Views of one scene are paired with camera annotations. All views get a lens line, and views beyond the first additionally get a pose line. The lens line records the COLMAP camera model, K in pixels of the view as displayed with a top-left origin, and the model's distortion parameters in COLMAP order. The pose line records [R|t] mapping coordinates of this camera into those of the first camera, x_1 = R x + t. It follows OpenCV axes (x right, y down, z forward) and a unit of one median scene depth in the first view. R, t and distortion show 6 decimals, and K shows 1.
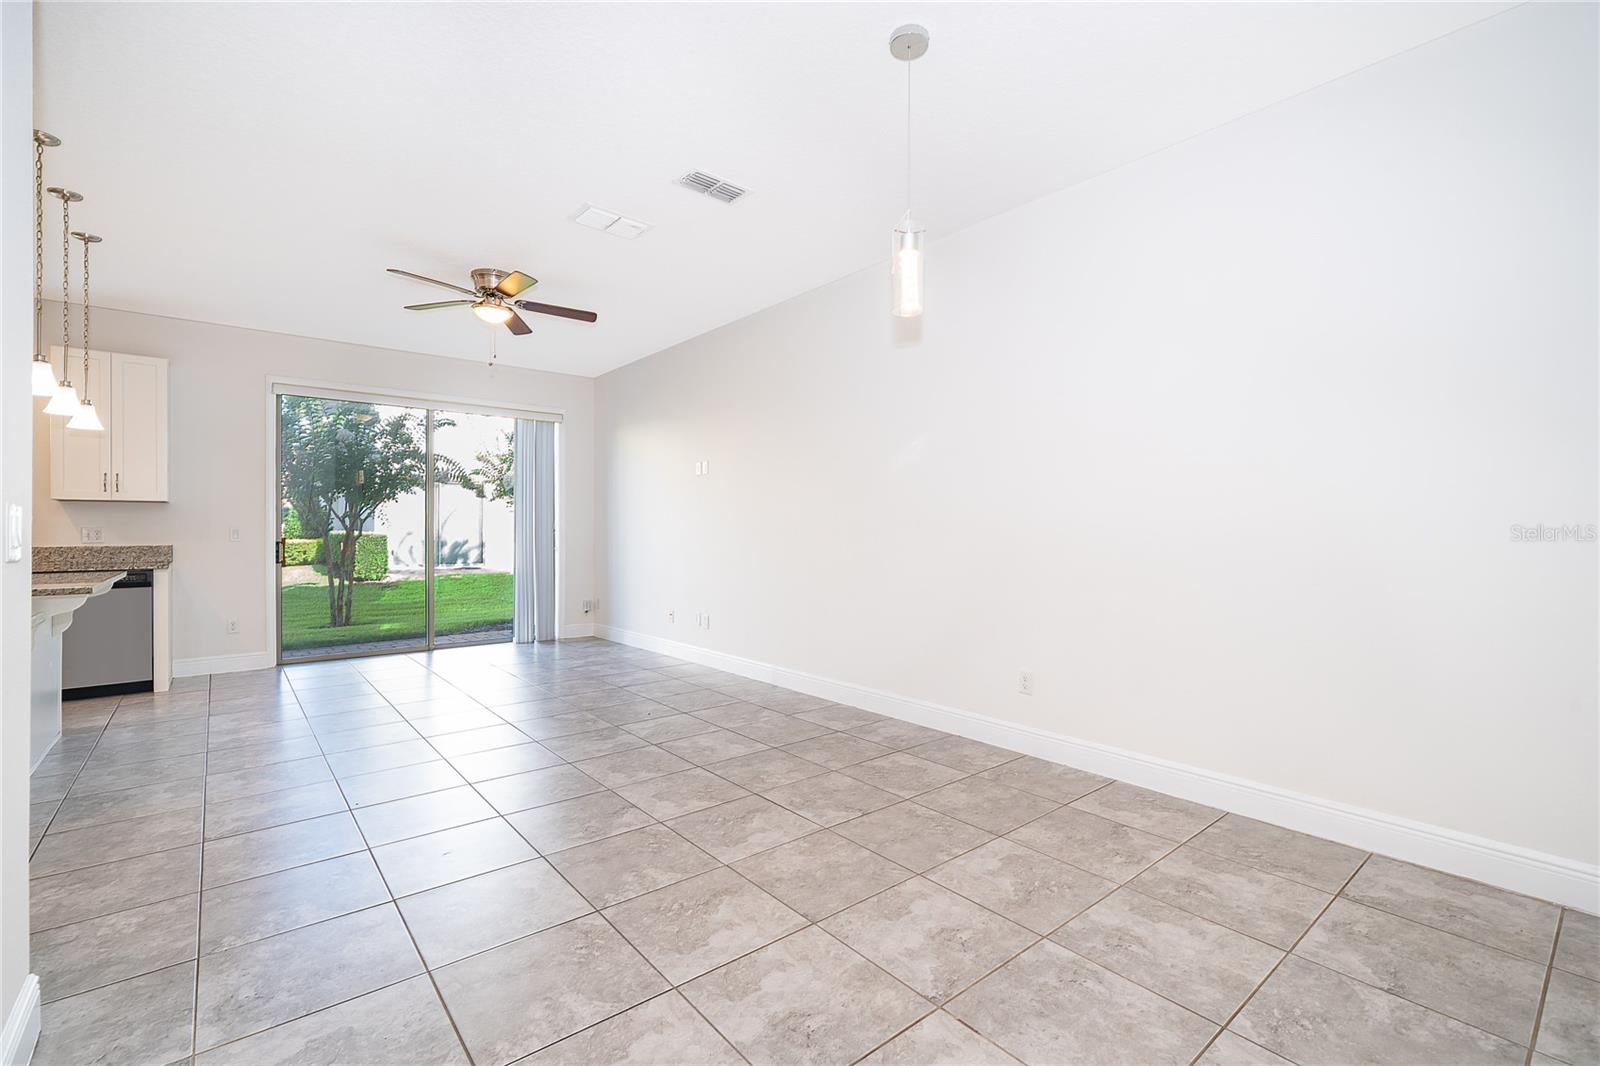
lens RADIAL K [[698.8, 0, 789.2], [0, 698.8, 529.4], [0, 0, 1]] dist [0.001664, -0.000694]
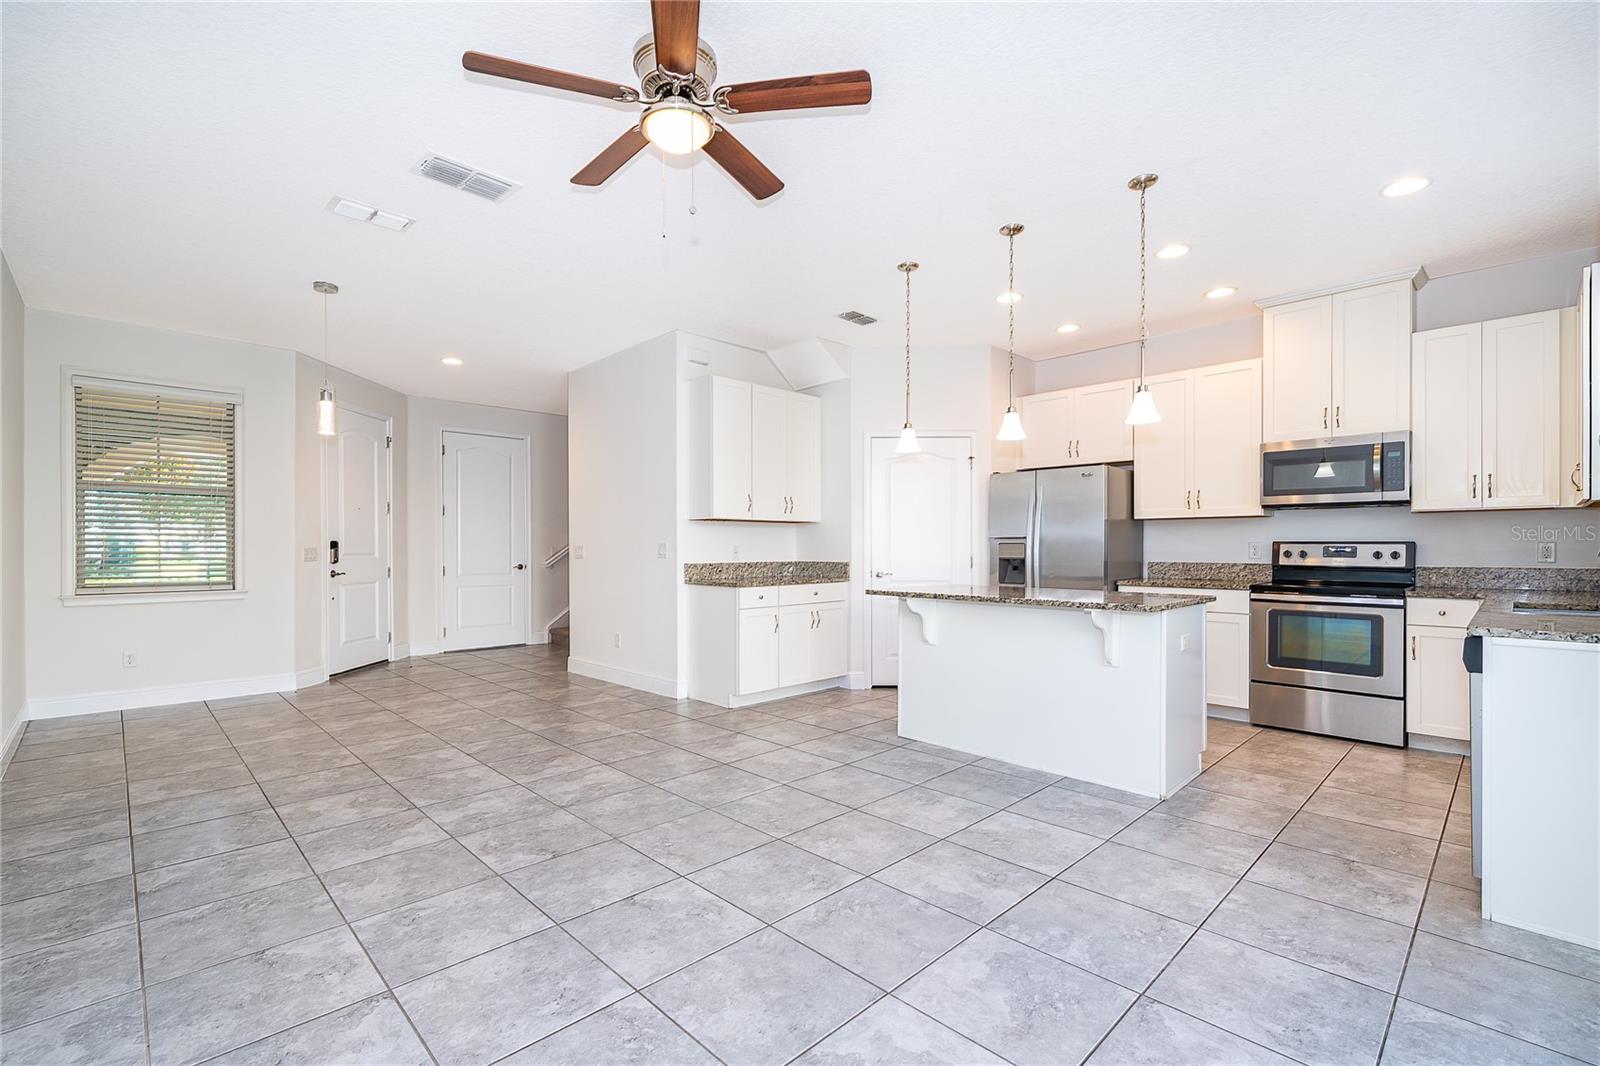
lens RADIAL K [[698.8, 0, 794.3], [0, 698.8, 554.2], [0, 0, 1]] dist [0.001664, -0.000694]
pose [[-0.995902, 0.003782, -0.090355, -0.561013], [0.003303, 0.999980, 0.005443, 0.000994], [0.090374, 0.005122, -0.995895, 1.849230]]
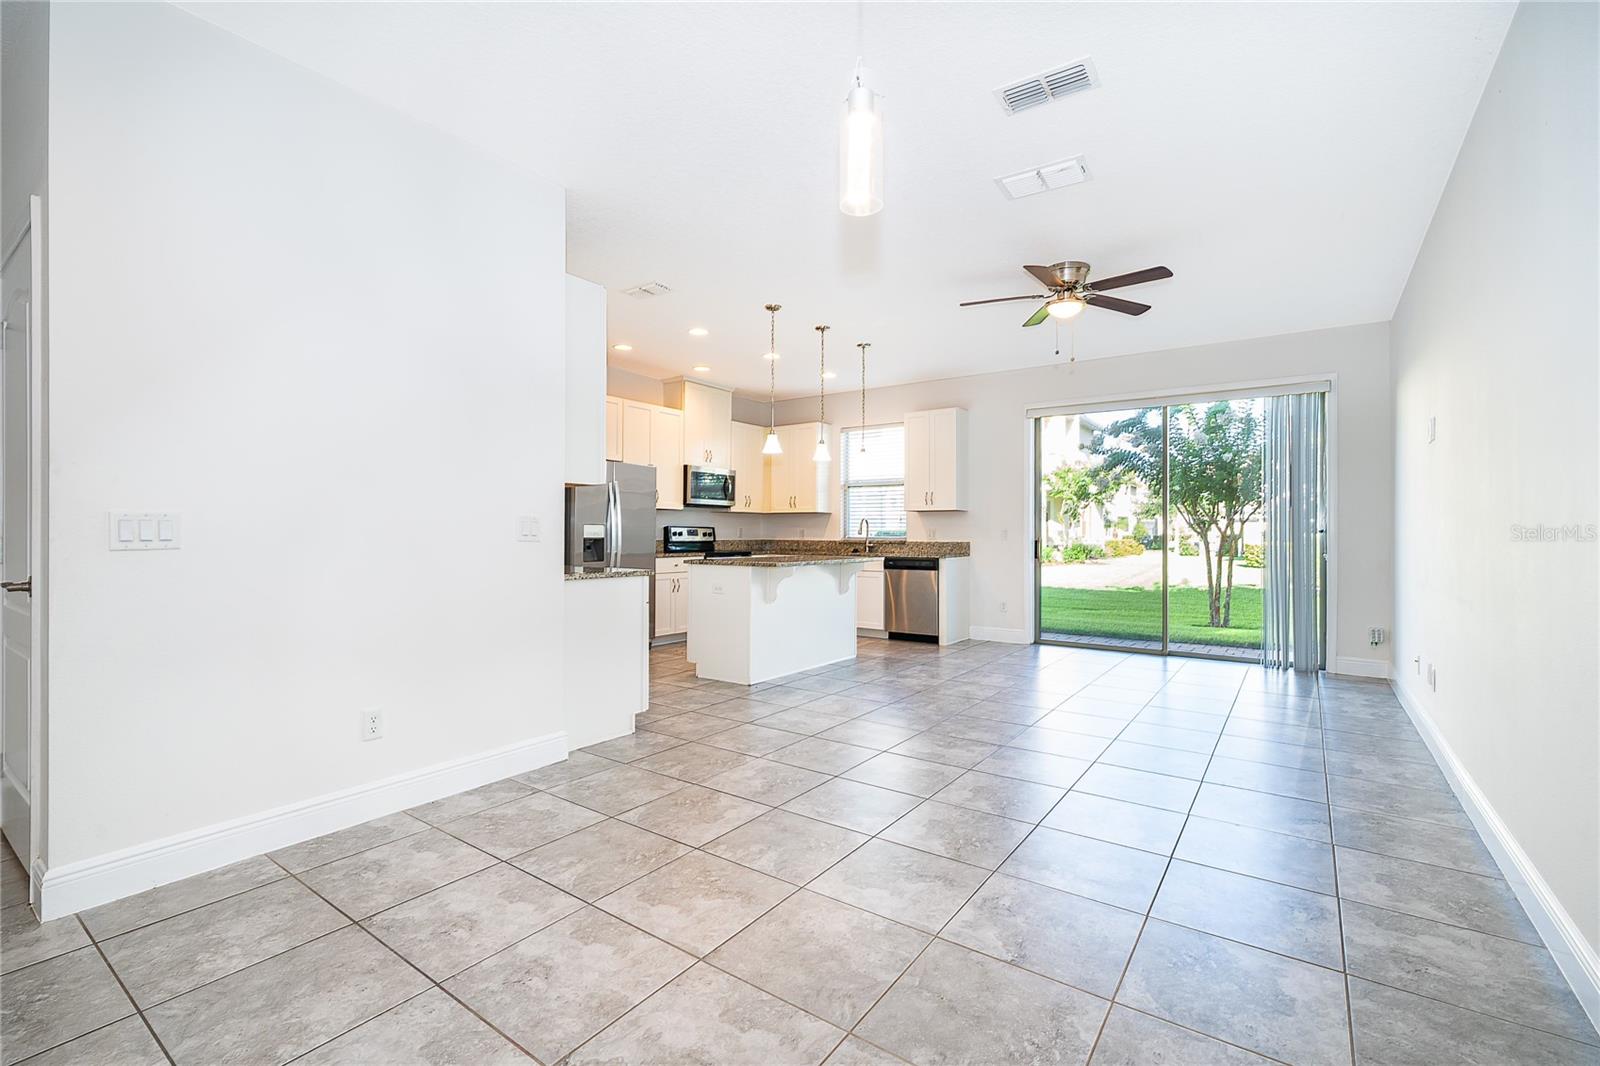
lens RADIAL K [[698.8, 0, 807.0], [0, 698.8, 526.6], [0, 0, 1]] dist [0.001664, -0.000694]
pose [[0.265049, -0.008282, -0.964199, 0.510662], [0.000151, 0.999963, -0.008548, 0.006317], [0.964235, 0.002120, 0.265041, 0.479632]]
